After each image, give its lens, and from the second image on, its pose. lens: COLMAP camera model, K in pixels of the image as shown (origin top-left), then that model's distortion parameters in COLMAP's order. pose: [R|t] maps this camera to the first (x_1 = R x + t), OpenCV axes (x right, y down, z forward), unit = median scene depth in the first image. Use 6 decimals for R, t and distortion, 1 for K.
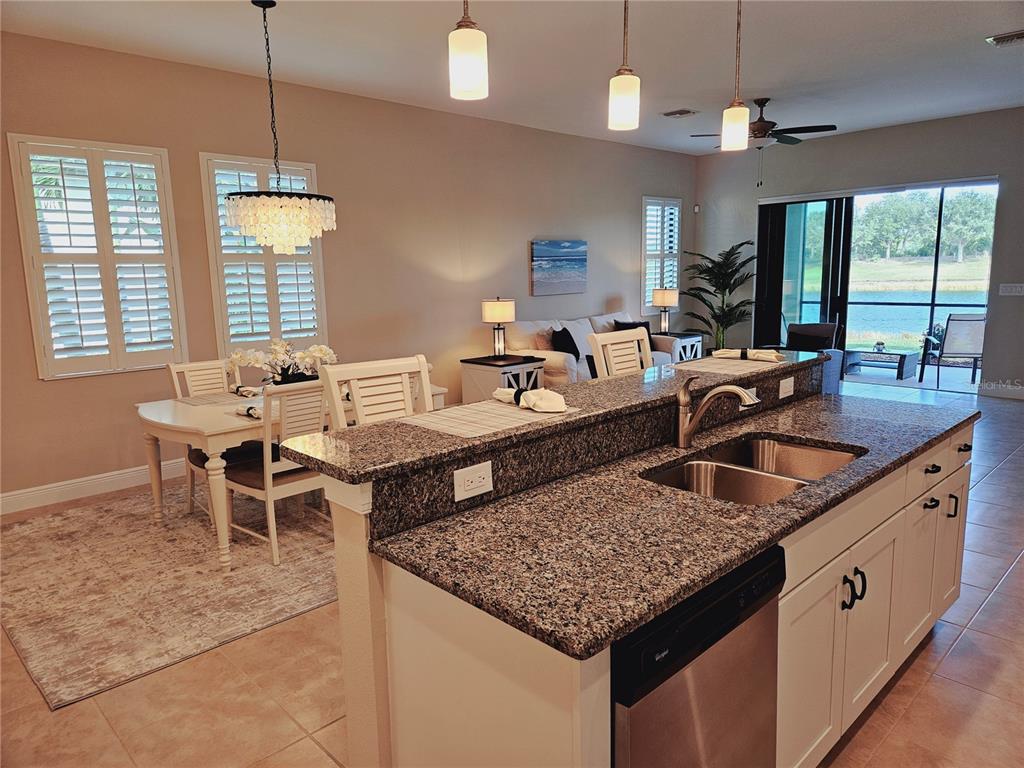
lens RADIAL K [[677.1, 0, 510.7], [0, 677.1, 395.8], [0, 0, 1]] dist [0.072966, -0.062896]
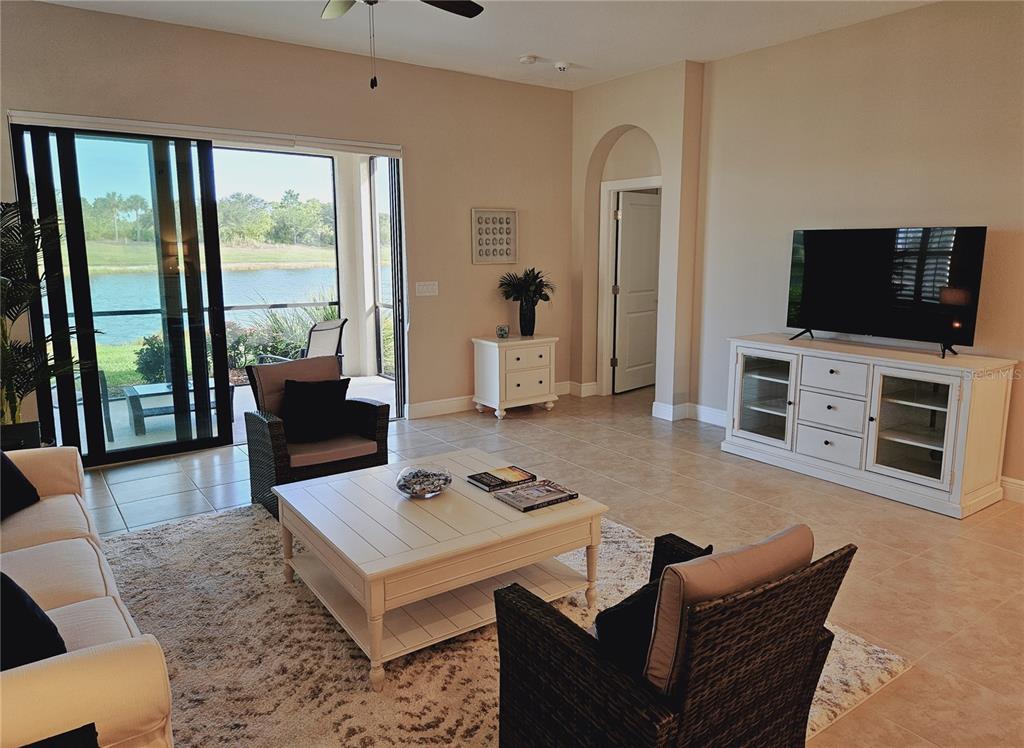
lens RADIAL K [[703.8, 0, 517.9], [0, 703.8, 353.0], [0, 0, 1]] dist [0.052450, -0.000014]
pose [[0.139337, -0.129388, 0.981756, -0.115043], [0.179423, 0.978316, 0.103469, -0.158328], [-0.973855, 0.161732, 0.159531, 0.835356]]
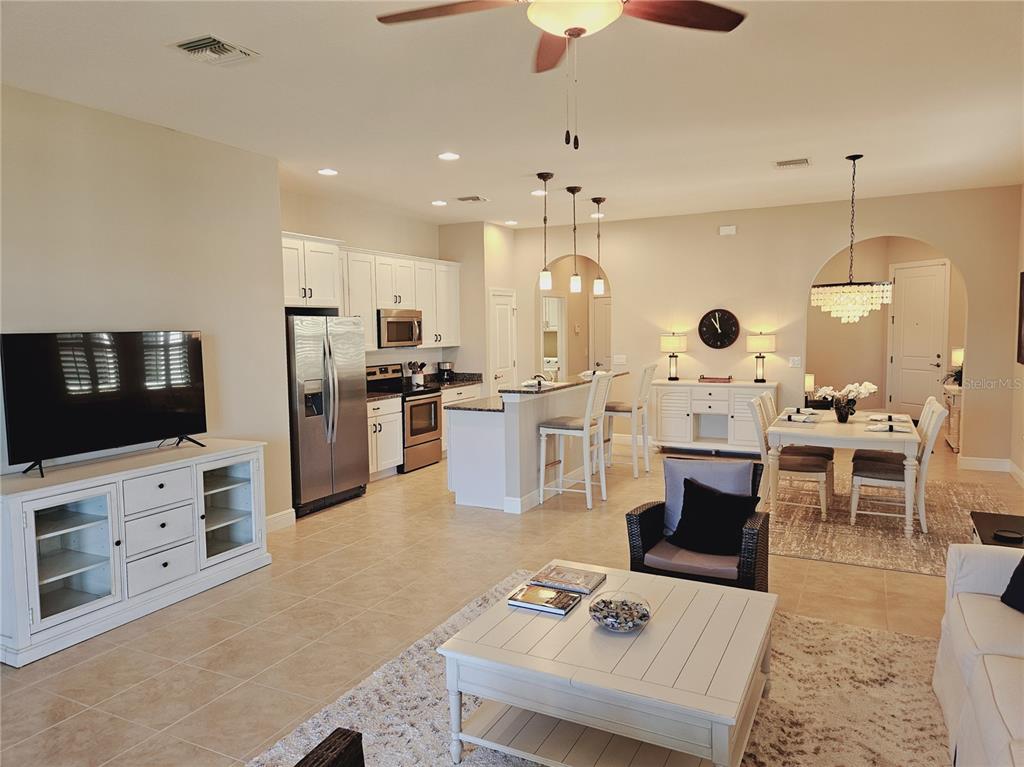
lens RADIAL K [[692.2, 0, 516.3], [0, 692.2, 376.2], [0, 0, 1]] dist [0.082060, -0.085171]
pose [[-0.940538, 0.060853, -0.334194, 0.500216], [-0.027931, 0.966637, 0.254622, -0.276153], [0.338538, 0.248816, -0.907459, 1.296728]]
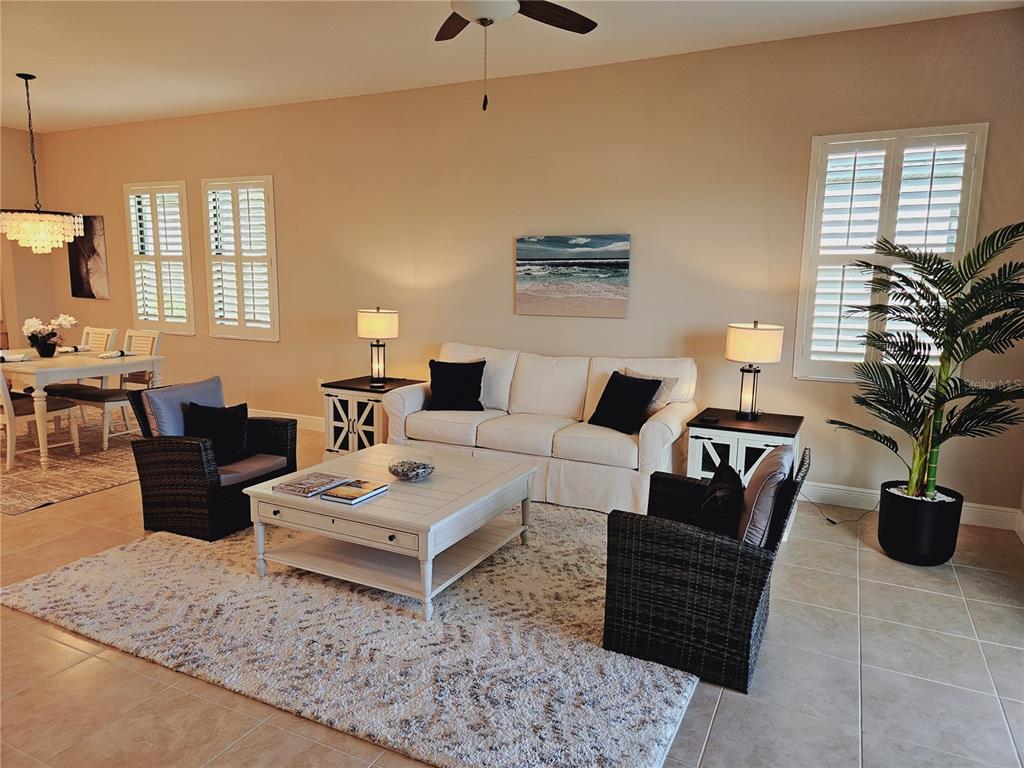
lens RADIAL K [[681.2, 0, 508.9], [0, 681.2, 382.3], [0, 0, 1]] dist [0.071048, -0.067945]
pose [[0.341958, 0.166175, -0.924906, 0.808352], [-0.195904, 0.975221, 0.102785, -0.171388], [0.919068, 0.146045, 0.366039, 0.849247]]
